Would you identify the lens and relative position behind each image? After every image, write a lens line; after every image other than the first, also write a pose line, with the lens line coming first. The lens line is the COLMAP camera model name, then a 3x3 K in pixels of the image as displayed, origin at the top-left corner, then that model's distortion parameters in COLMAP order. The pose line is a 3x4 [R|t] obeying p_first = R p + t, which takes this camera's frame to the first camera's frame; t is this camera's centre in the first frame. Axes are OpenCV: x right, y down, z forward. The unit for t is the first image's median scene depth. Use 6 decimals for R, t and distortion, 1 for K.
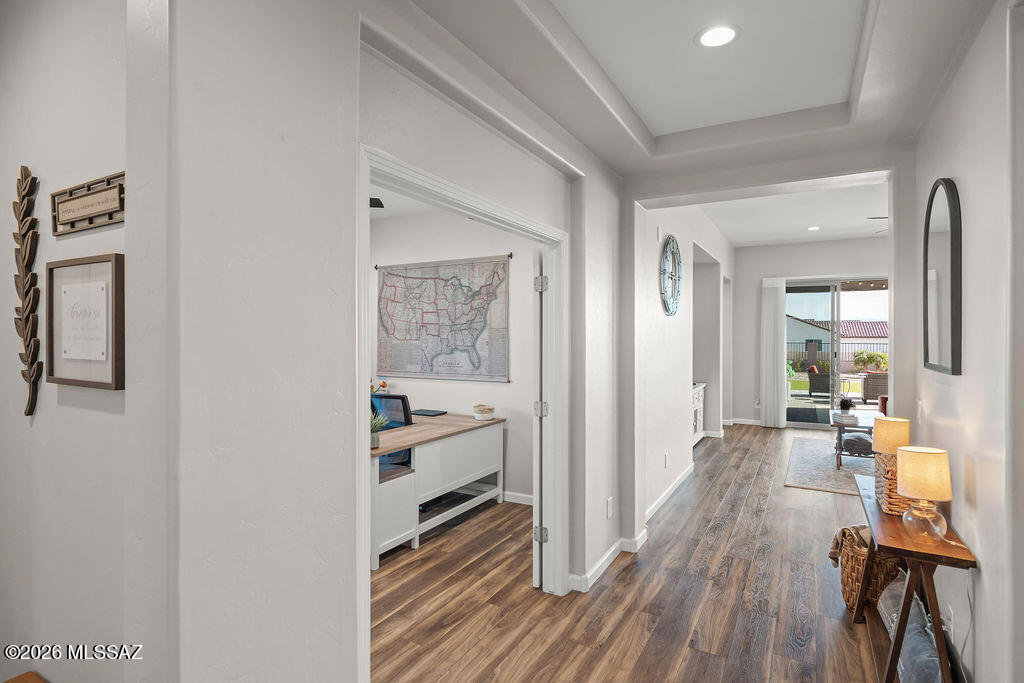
lens RADIAL K [[521.9, 0, 512.0], [0, 521.9, 341.5], [0, 0, 1]] dist [-0.000570, -0.000041]
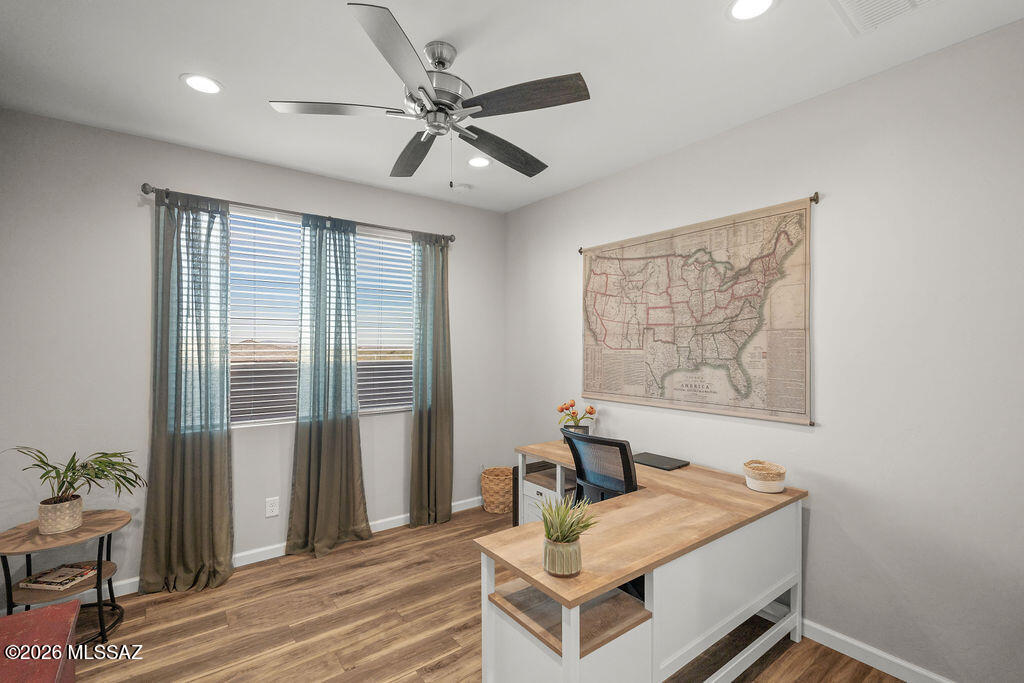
lens RADIAL K [[449.1, 0, 509.3], [0, 449.1, 342.9], [0, 0, 1]] dist [-0.000811, -0.000736]
pose [[0.912175, -0.004464, -0.409776, -0.100007], [-0.000060, 0.999939, -0.011028, -0.004545], [0.409801, 0.010084, 0.912119, 0.410605]]
